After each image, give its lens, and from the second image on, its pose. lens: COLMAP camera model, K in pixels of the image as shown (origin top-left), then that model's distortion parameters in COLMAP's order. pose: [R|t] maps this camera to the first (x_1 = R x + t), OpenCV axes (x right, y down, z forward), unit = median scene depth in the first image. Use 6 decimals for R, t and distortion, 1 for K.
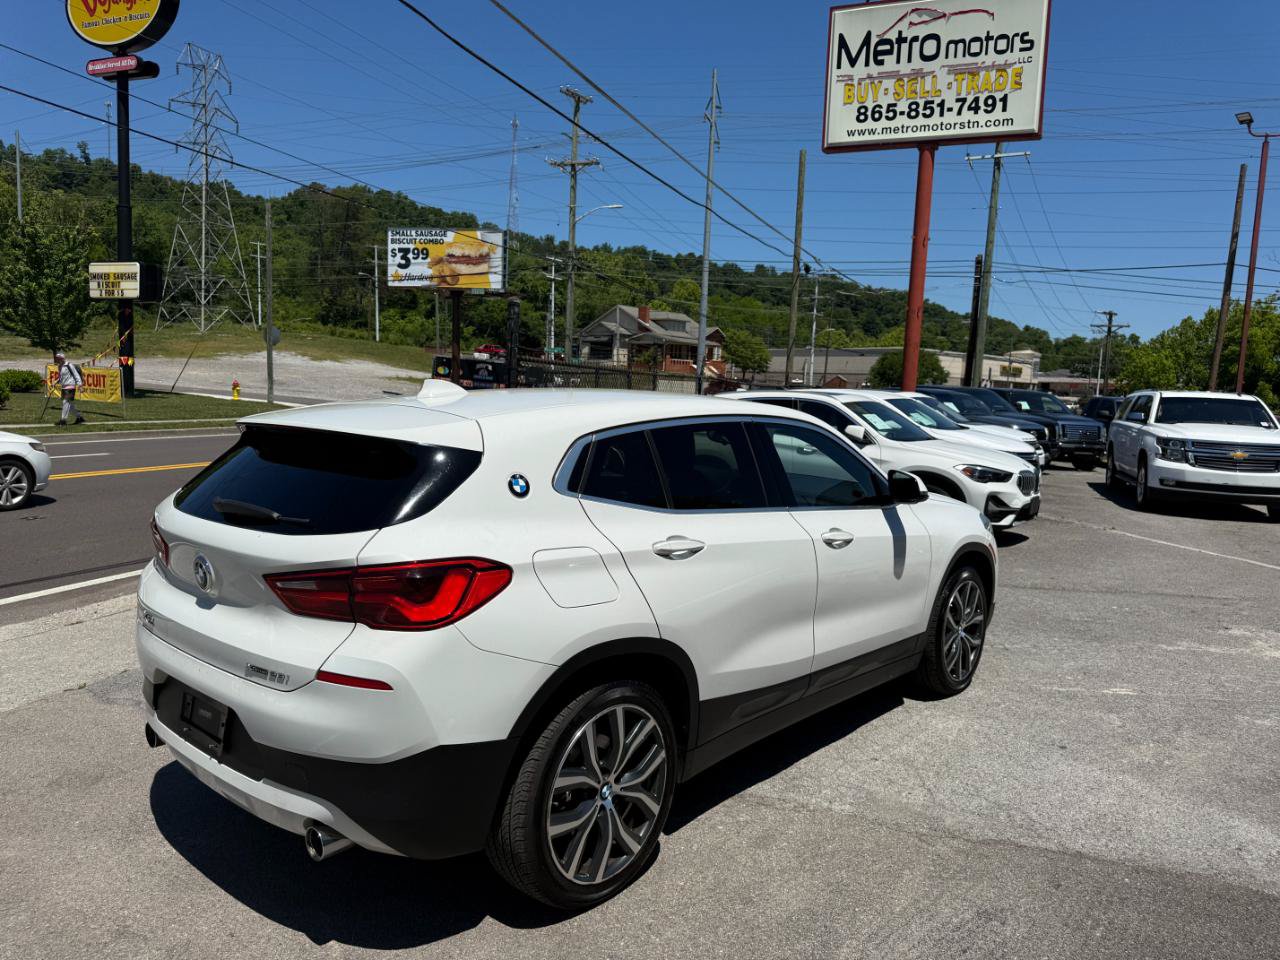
lens RADIAL K [[915.7, 0, 647.0], [0, 915.7, 487.8], [0, 0, 1]] dist [0.024152, -0.028333]
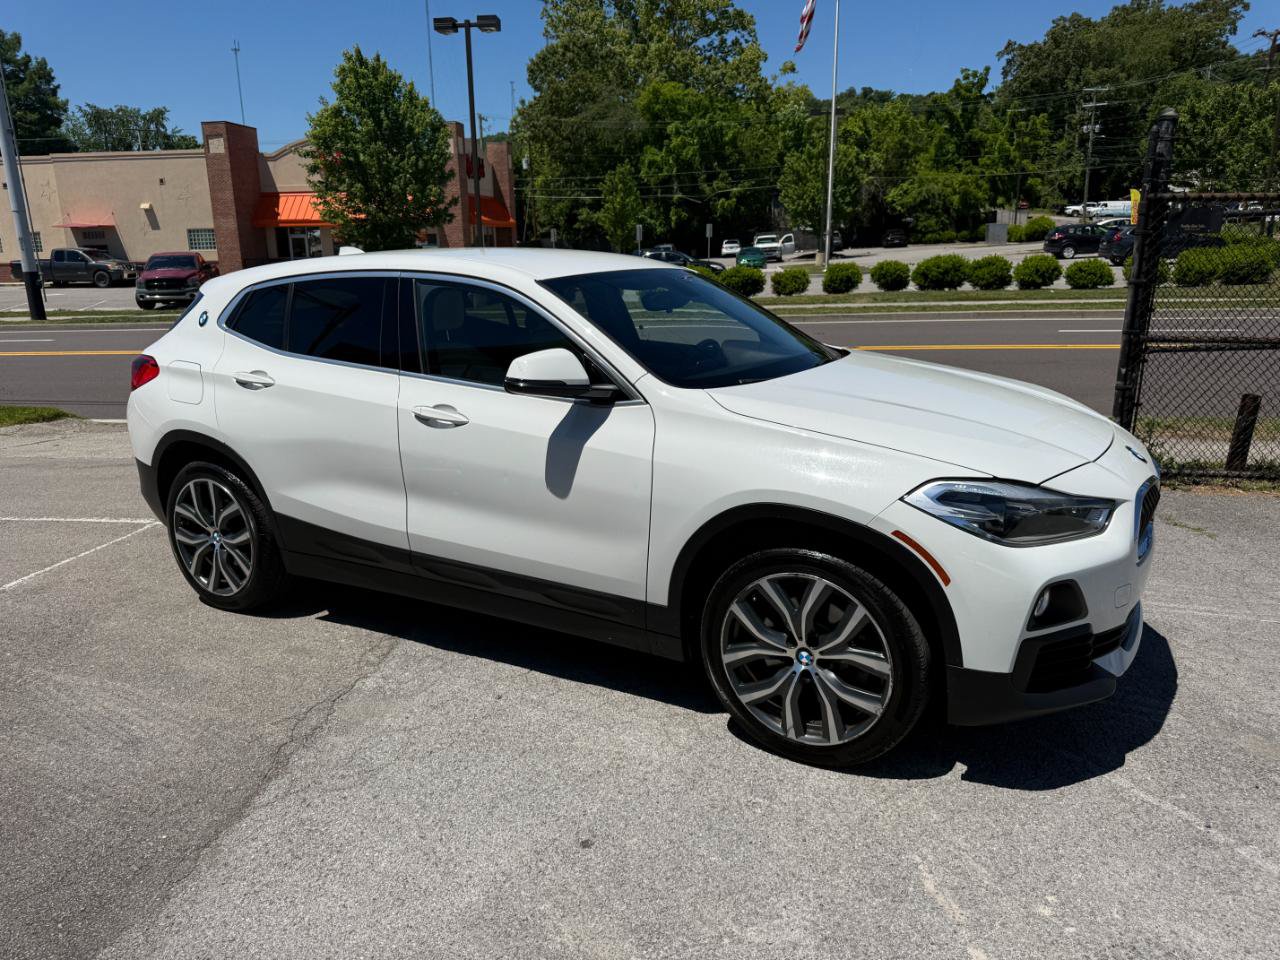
lens RADIAL K [[915.7, 0, 638.5], [0, 915.7, 488.1], [0, 0, 1]] dist [0.024152, -0.028333]
pose [[0.189923, 0.215053, -0.957957, 0.247128], [-0.081390, 0.975806, 0.202924, -0.015764], [0.978420, 0.039428, 0.202831, 0.229985]]
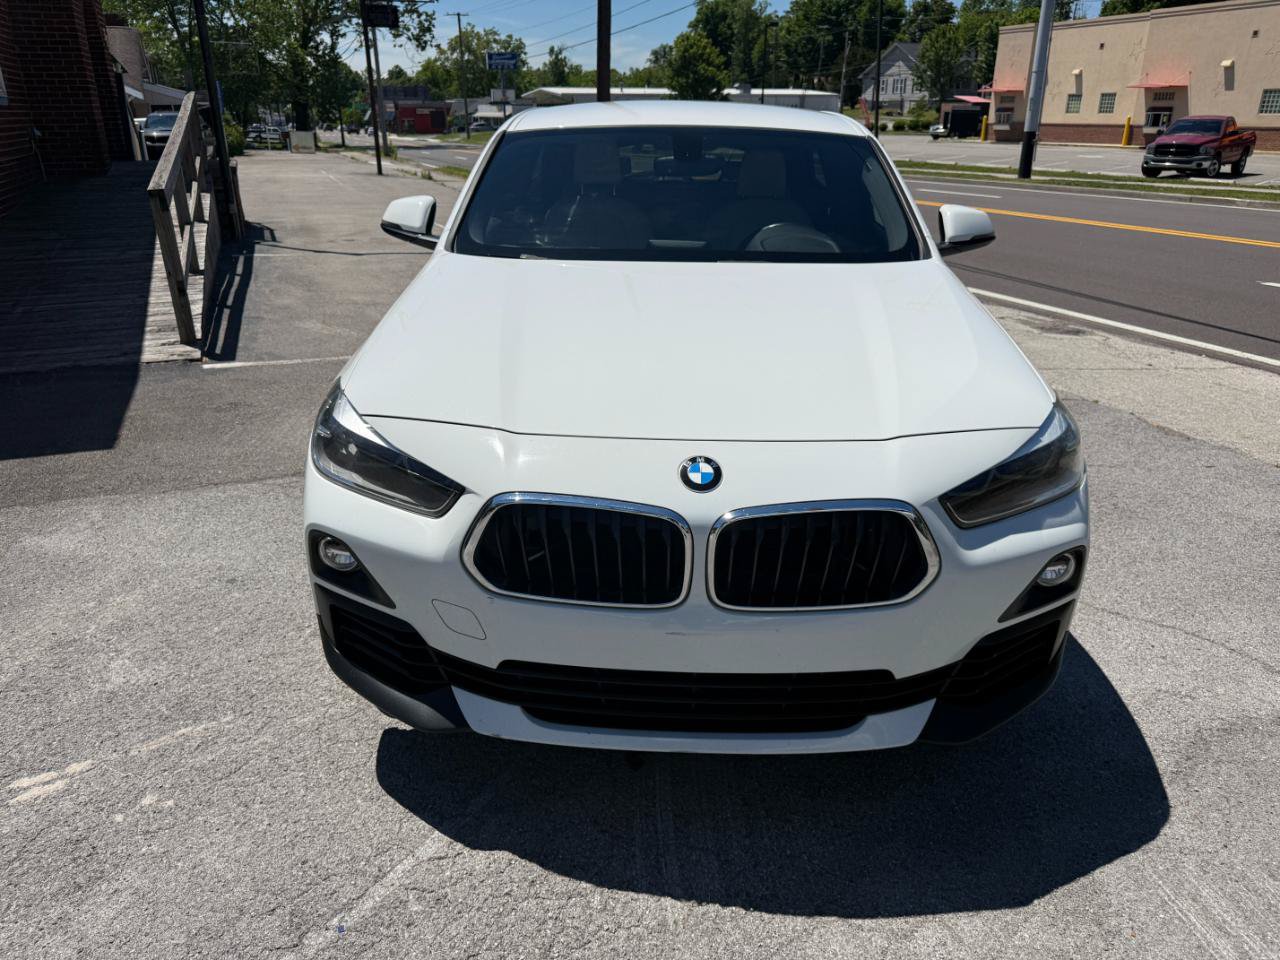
lens RADIAL K [[915.7, 0, 636.6], [0, 915.7, 477.9], [0, 0, 1]] dist [0.024152, -0.028333]
pose [[-0.775788, 0.197014, -0.599449, 0.160463], [-0.095678, 0.902294, 0.420371, -0.036951], [0.623698, 0.383473, -0.681139, 0.430016]]
